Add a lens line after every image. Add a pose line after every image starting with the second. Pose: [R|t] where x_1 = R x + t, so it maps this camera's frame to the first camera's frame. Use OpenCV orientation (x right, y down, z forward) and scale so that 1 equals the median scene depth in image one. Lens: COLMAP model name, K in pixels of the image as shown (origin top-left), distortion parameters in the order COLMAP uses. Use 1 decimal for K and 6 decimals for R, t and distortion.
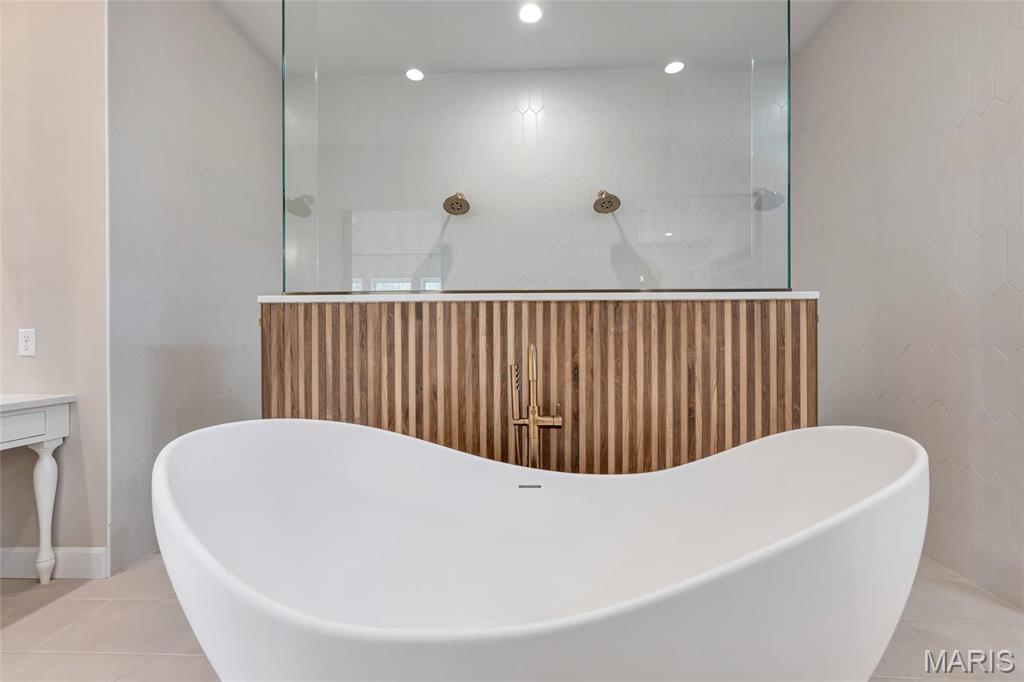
lens RADIAL K [[455.4, 0, 512.0], [0, 455.4, 341.0], [0, 0, 1]] dist [0.000440, -0.000022]
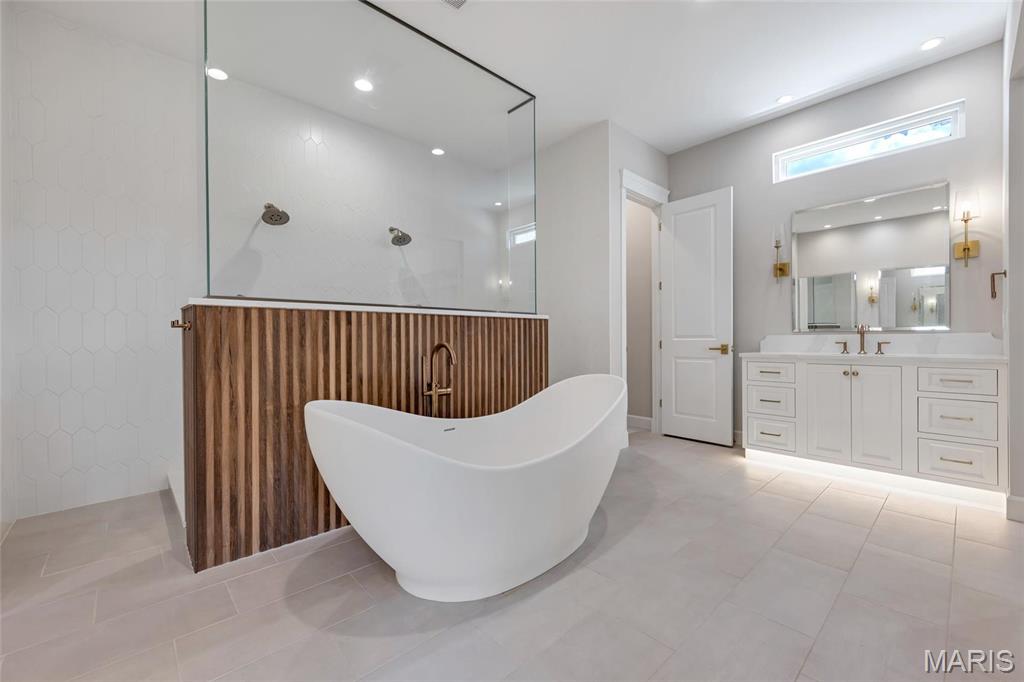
lens RADIAL K [[417.6, 0, 512.5], [0, 417.6, 339.6], [0, 0, 1]] dist [0.004369, 0.000101]
pose [[0.703687, -0.002859, 0.710504, -0.730080], [0.005200, 0.999986, -0.001126, -0.000239], [-0.710491, 0.004487, 0.703692, -0.180156]]
